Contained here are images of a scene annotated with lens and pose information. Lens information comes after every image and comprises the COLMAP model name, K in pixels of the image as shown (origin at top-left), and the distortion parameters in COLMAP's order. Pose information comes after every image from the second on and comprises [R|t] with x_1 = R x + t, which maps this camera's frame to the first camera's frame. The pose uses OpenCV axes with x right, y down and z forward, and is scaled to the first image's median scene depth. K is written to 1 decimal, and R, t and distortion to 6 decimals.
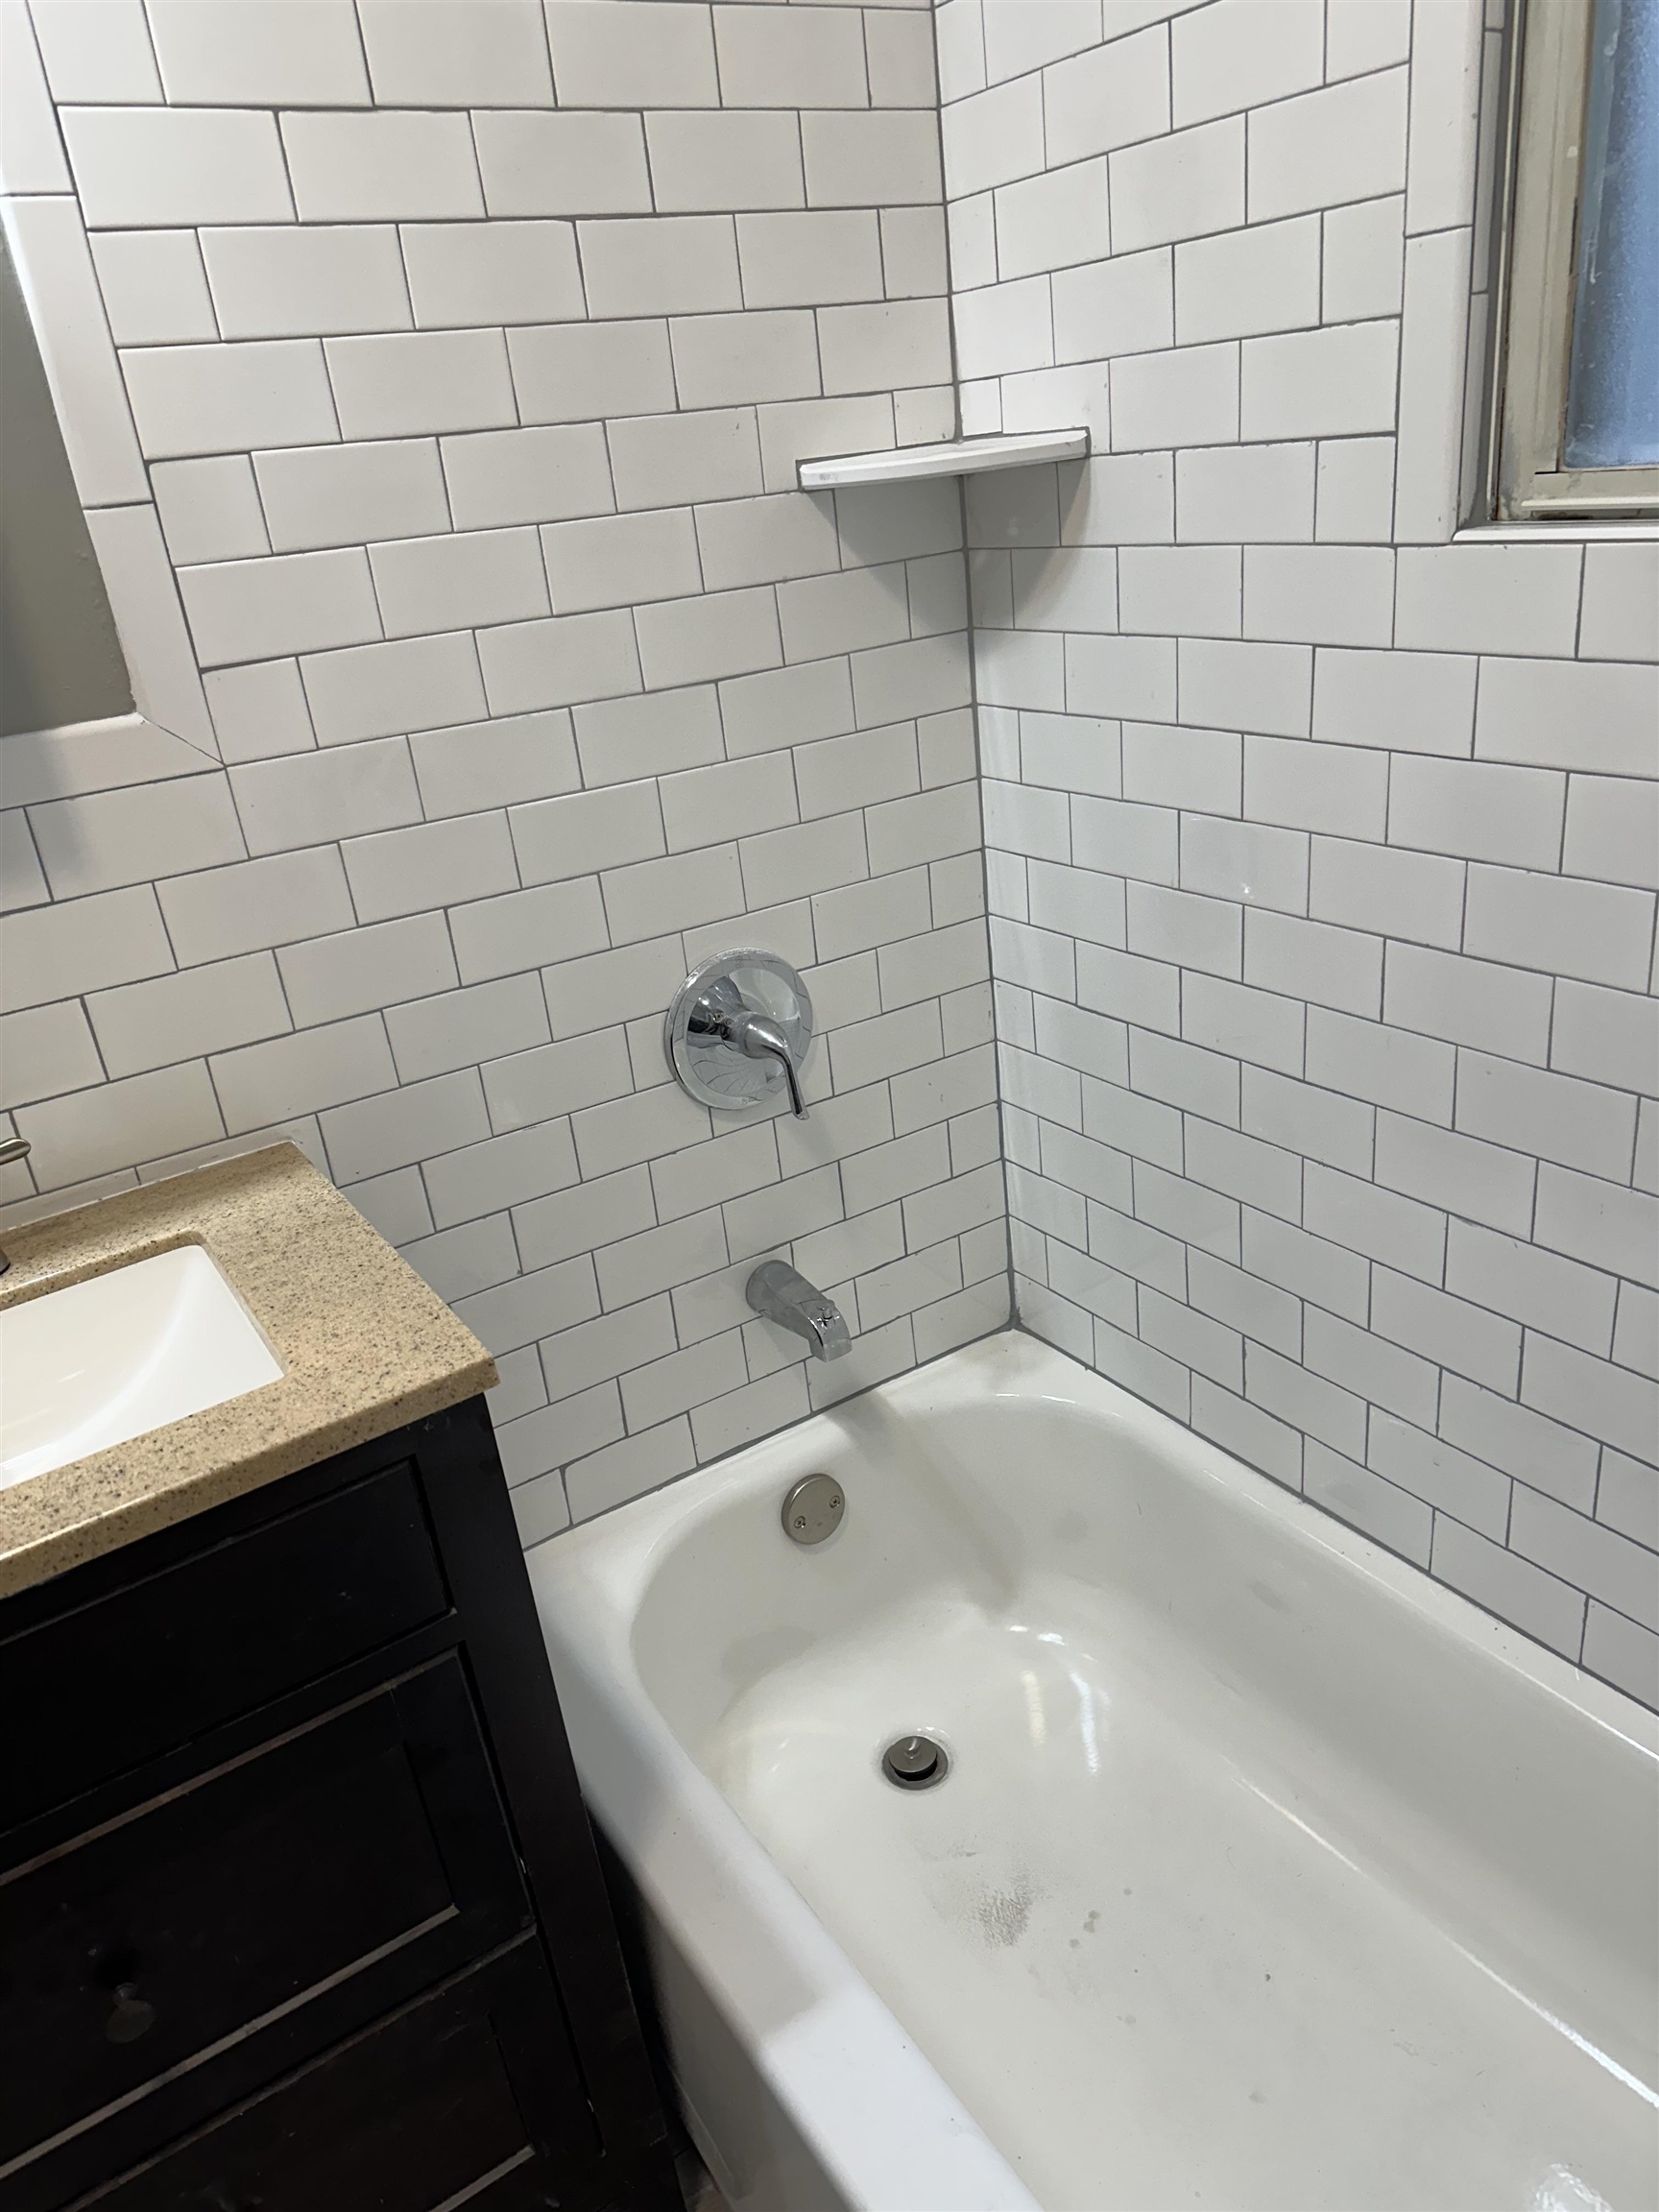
lens RADIAL K [[1512.4, 0, 822.1], [0, 1512.4, 1139.8], [0, 0, 1]] dist [0.147737, -0.263844]
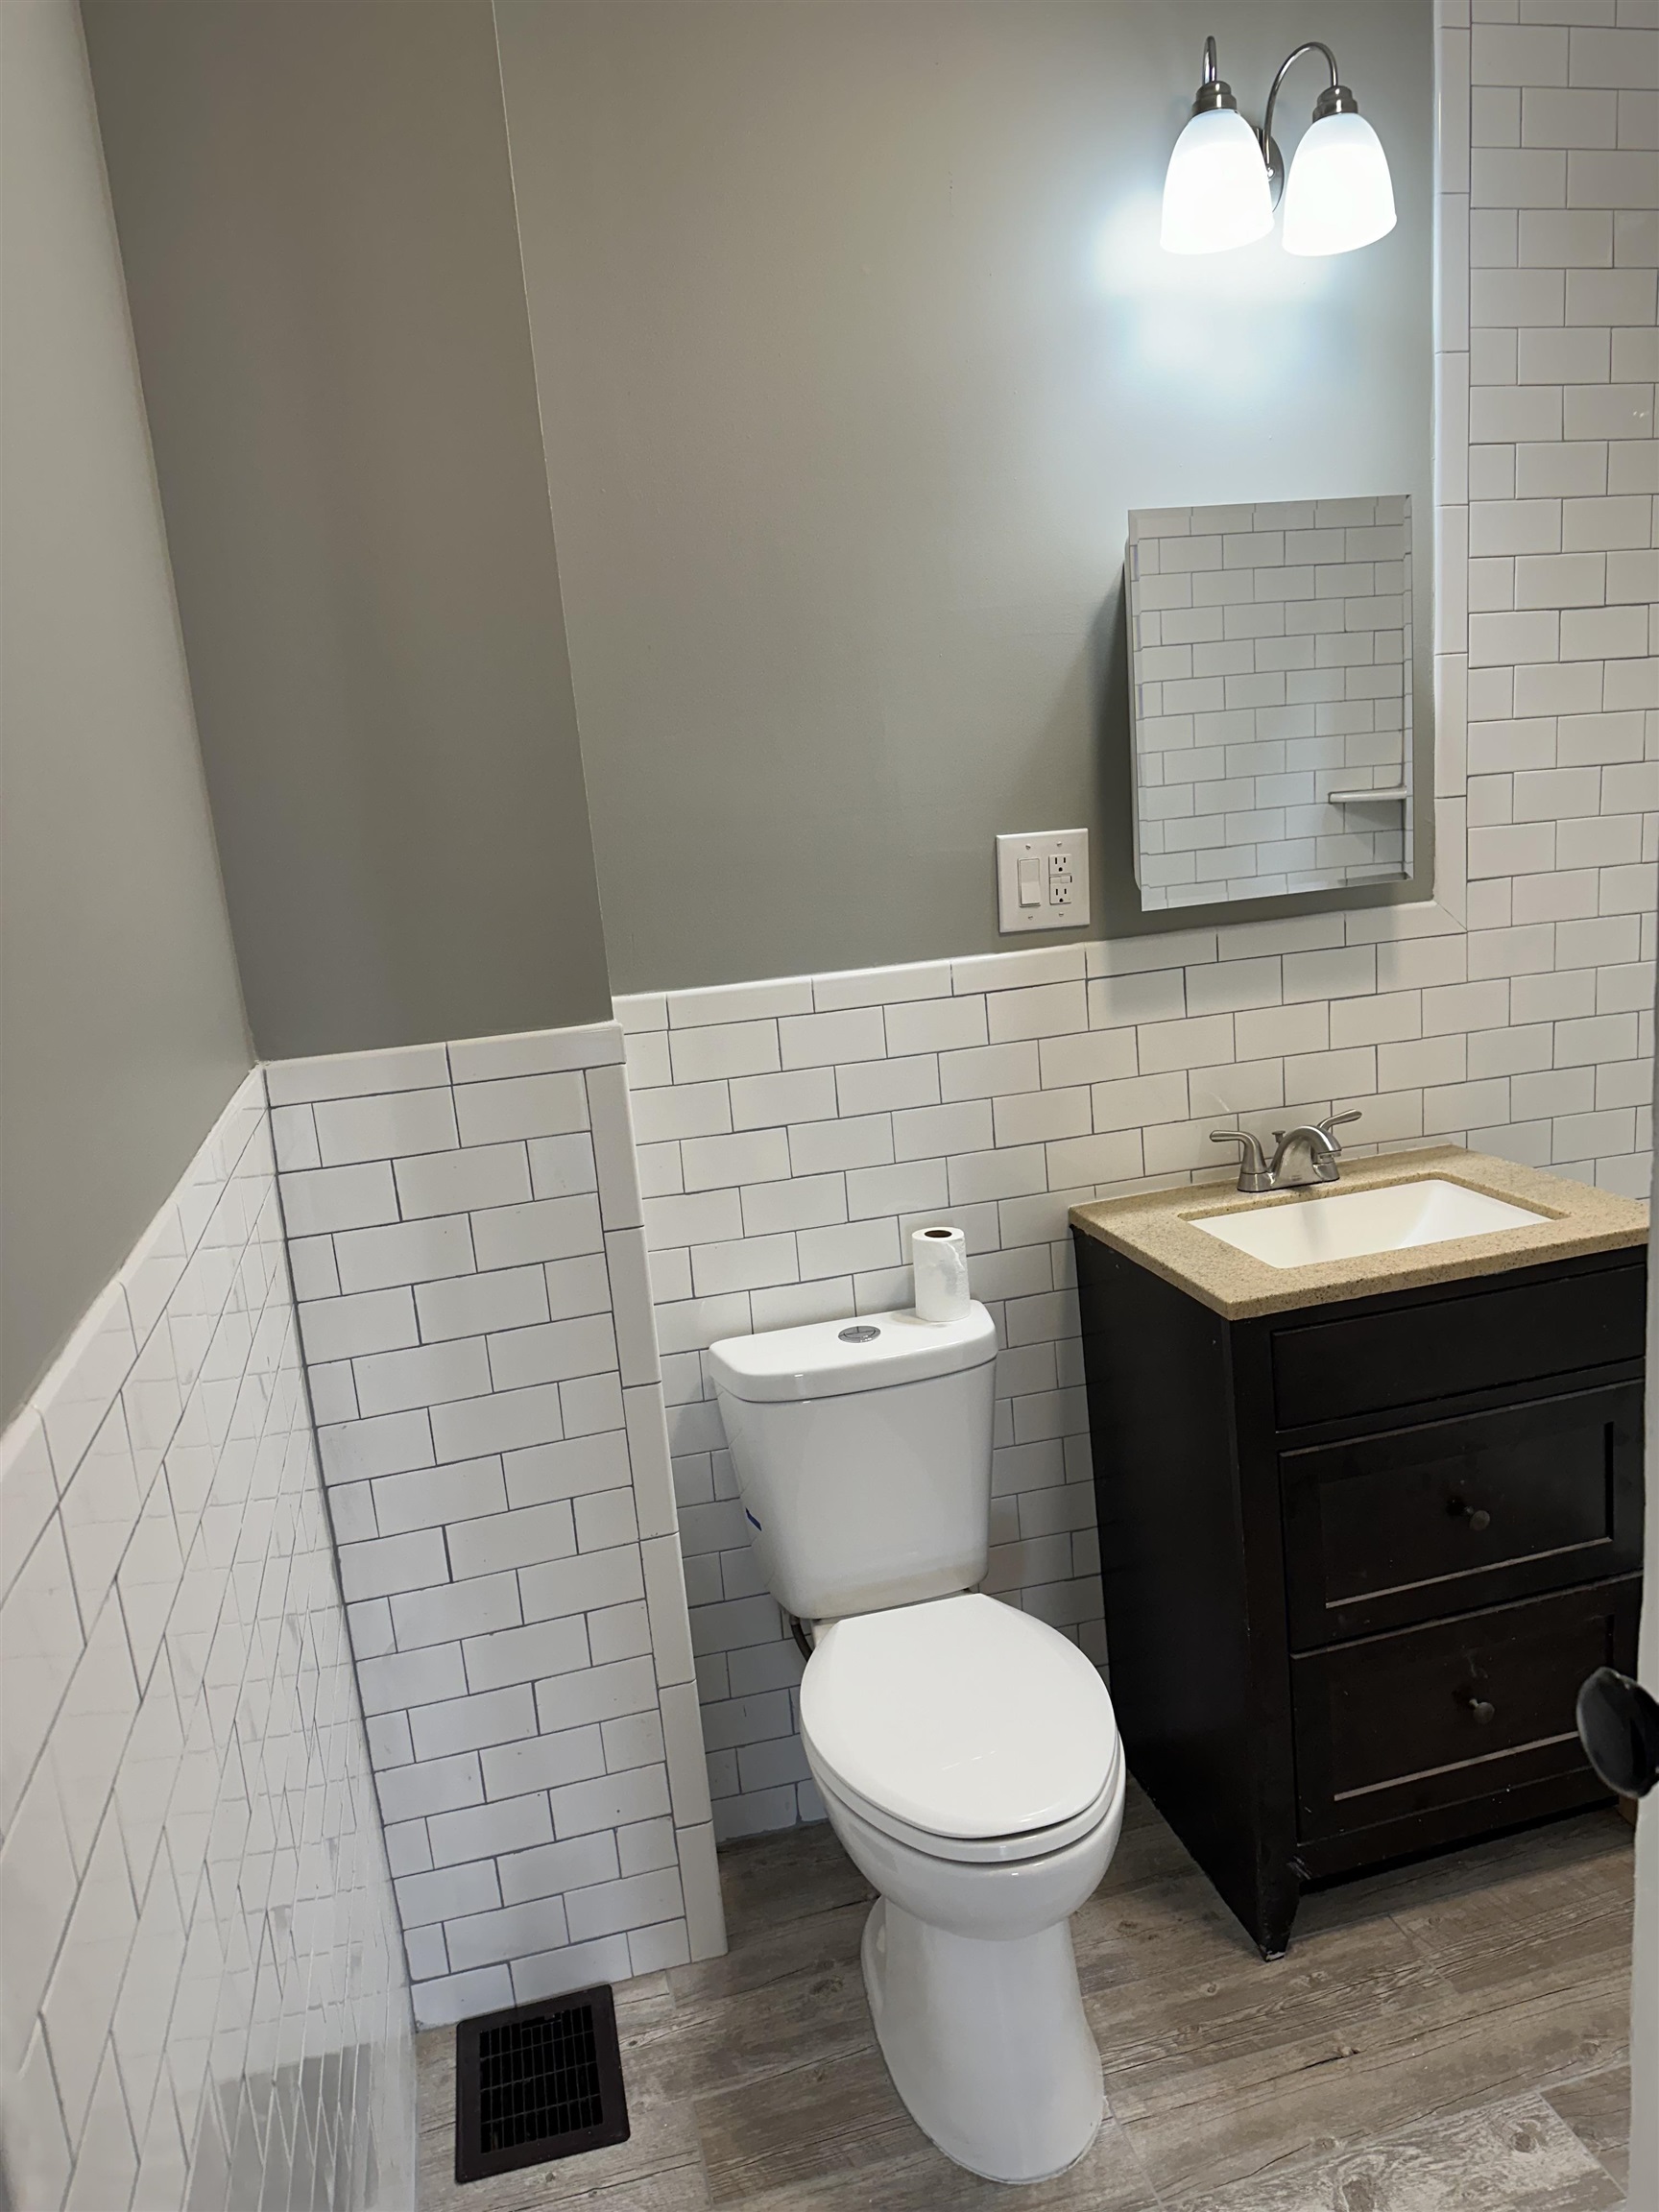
lens RADIAL K [[1512.4, 0, 822.1], [0, 1512.4, 1139.8], [0, 0, 1]] dist [0.147737, -0.263844]
pose [[0.938352, 0.104234, -0.329591, -0.495353], [-0.159308, 0.976565, -0.144710, 0.401922], [0.306784, 0.188295, 0.932968, -0.934254]]
